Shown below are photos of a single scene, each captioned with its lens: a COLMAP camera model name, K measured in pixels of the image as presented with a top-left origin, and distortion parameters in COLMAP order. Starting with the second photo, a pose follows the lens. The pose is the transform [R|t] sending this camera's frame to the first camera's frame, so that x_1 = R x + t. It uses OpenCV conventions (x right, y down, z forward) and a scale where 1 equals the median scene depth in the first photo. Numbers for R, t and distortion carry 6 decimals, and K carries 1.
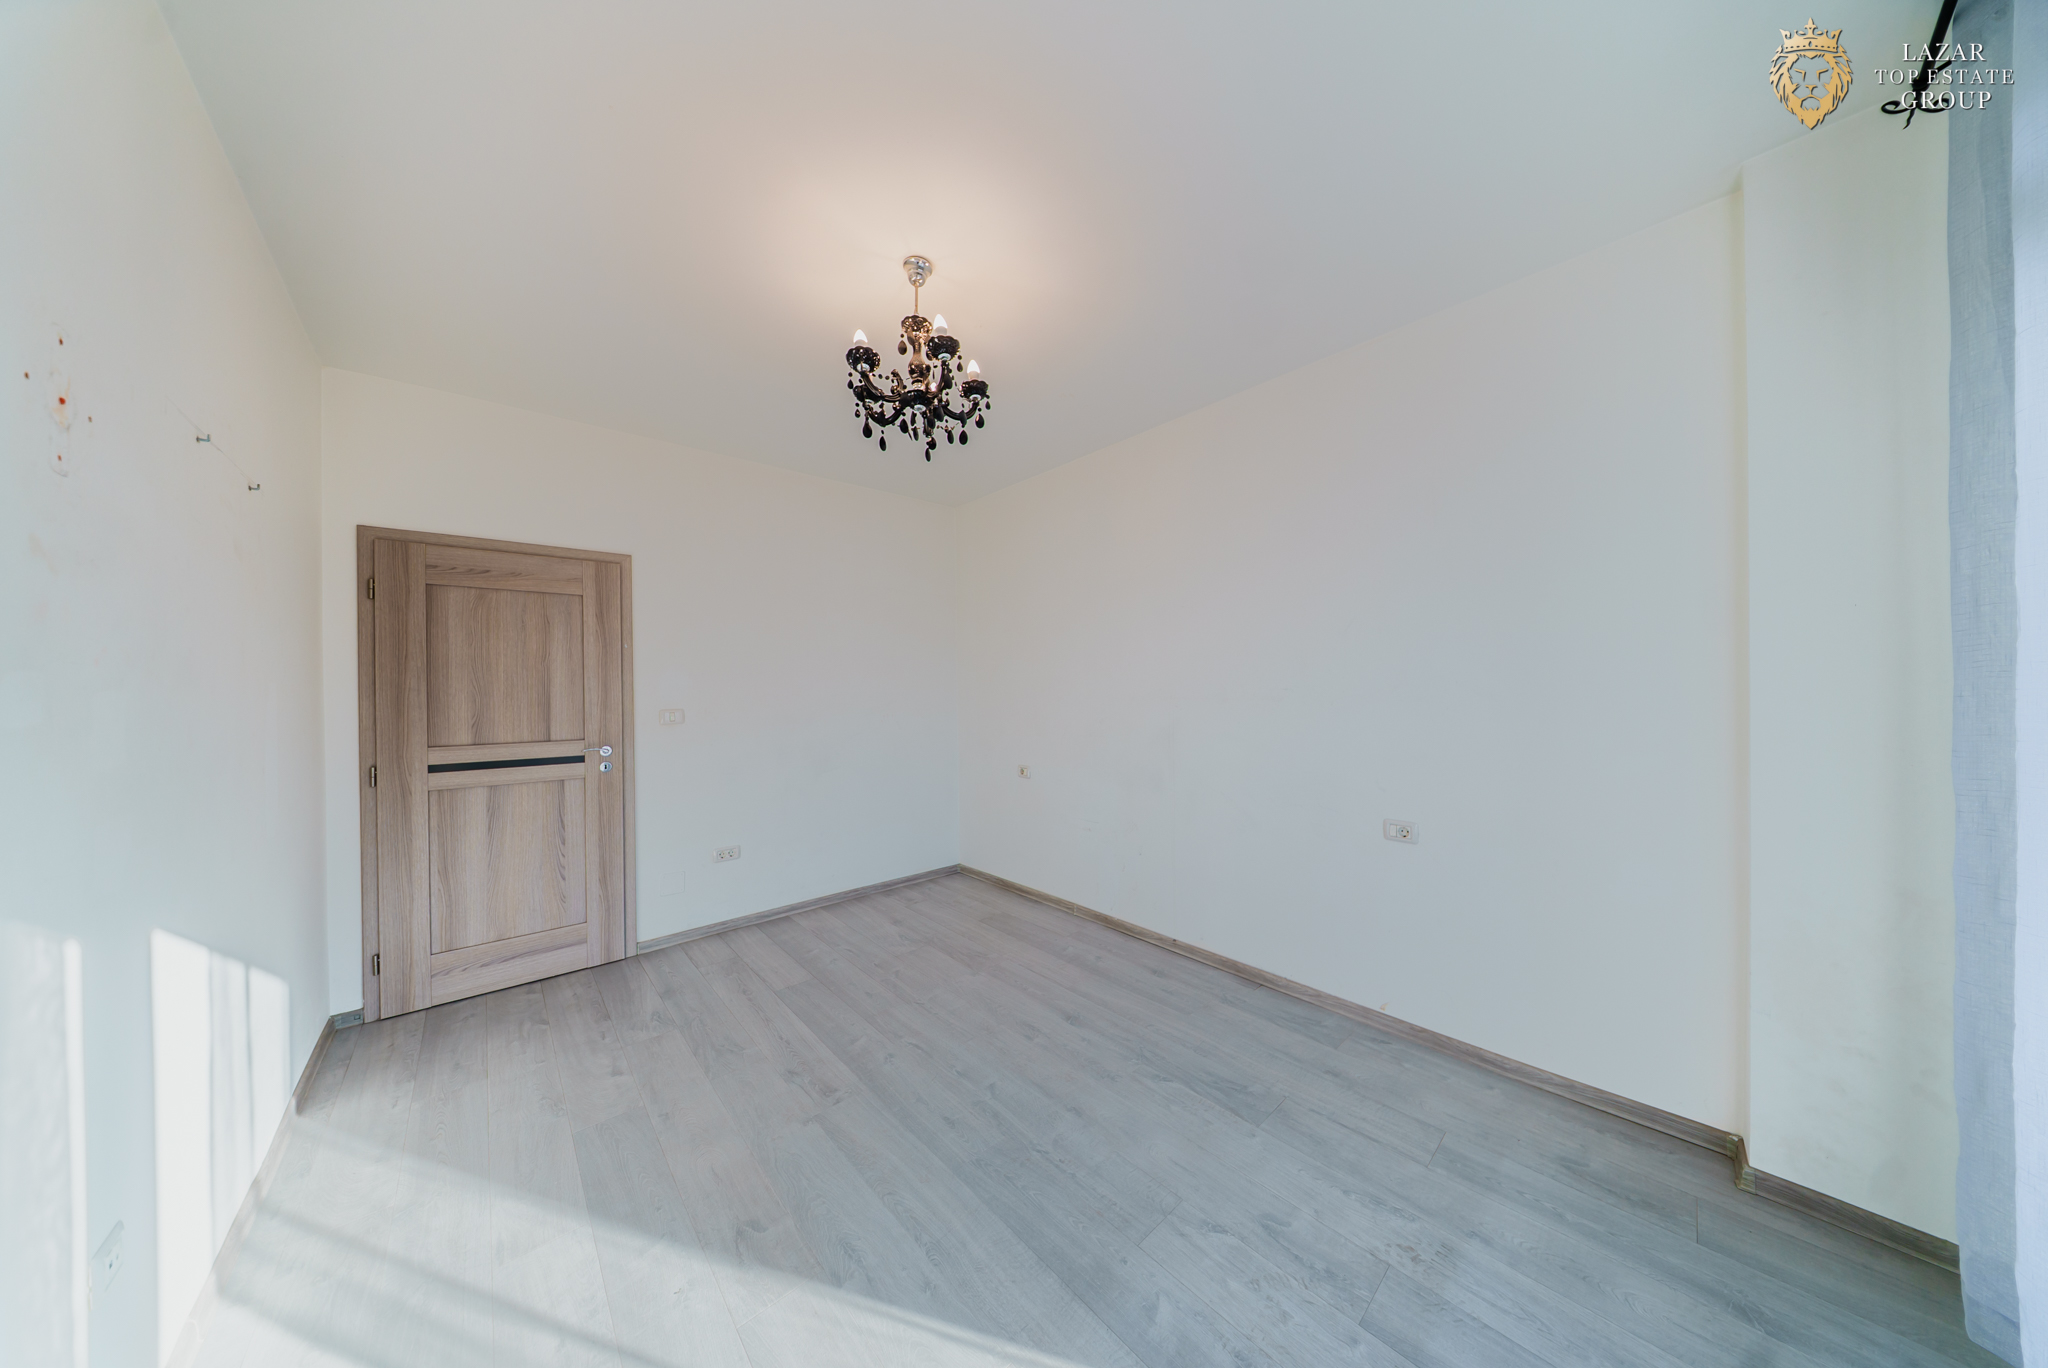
lens RADIAL K [[606.1, 0, 1034.8], [0, 606.1, 686.2], [0, 0, 1]] dist [-0.006757, -0.000198]
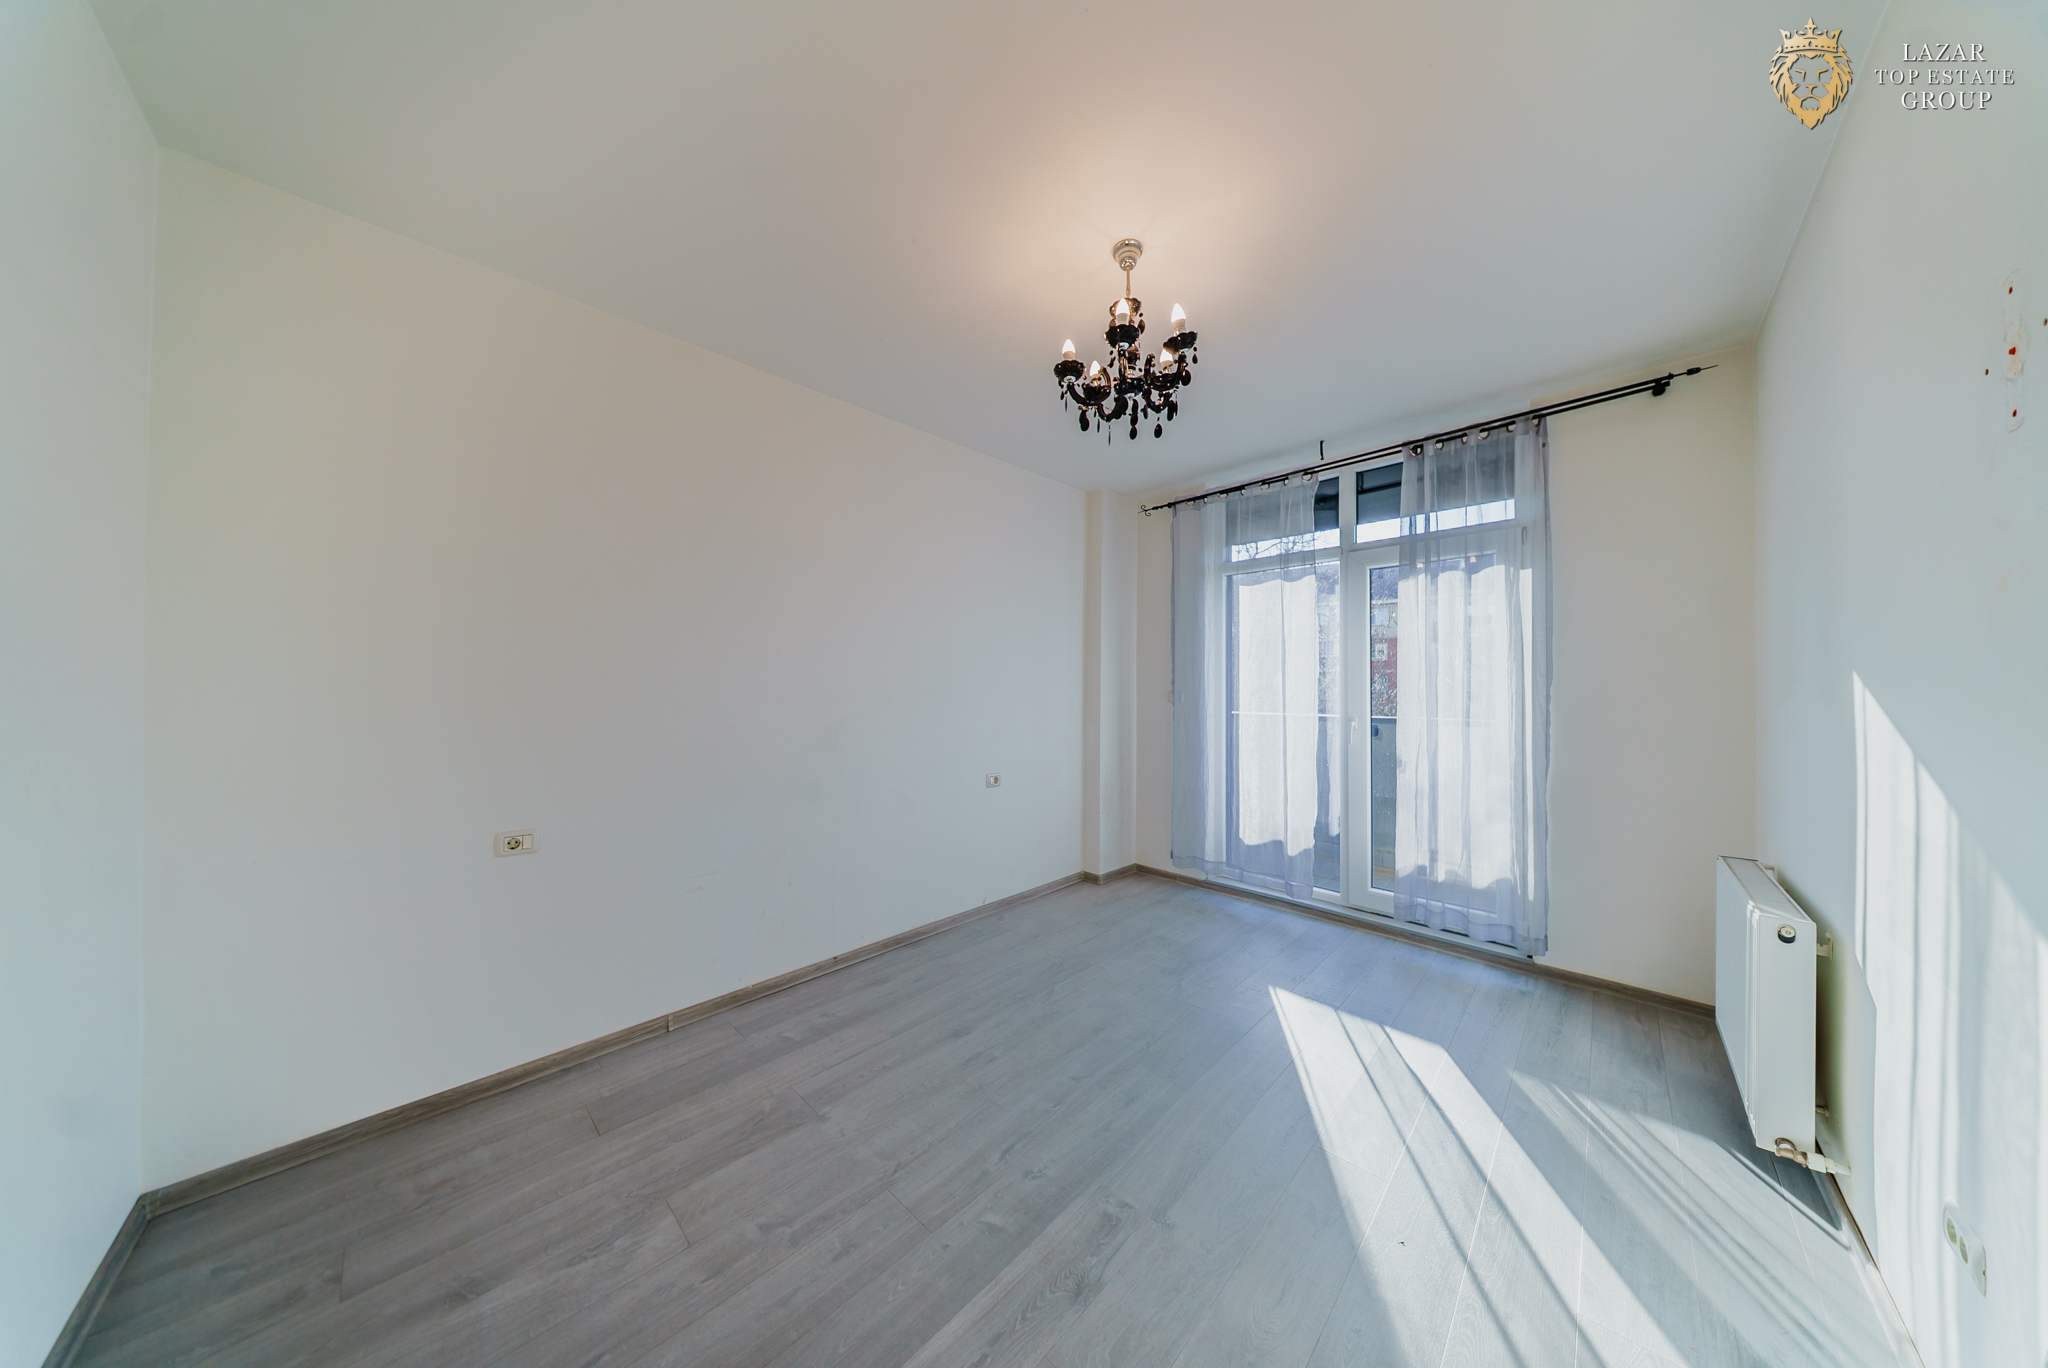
lens RADIAL K [[606.1, 0, 1034.3], [0, 606.1, 693.6], [0, 0, 1]] dist [-0.006757, -0.000198]
pose [[-0.075118, 0.005944, 0.997157, -0.831990], [0.000729, 0.999982, -0.005905, 0.025718], [-0.997174, 0.000283, -0.075121, 0.892481]]
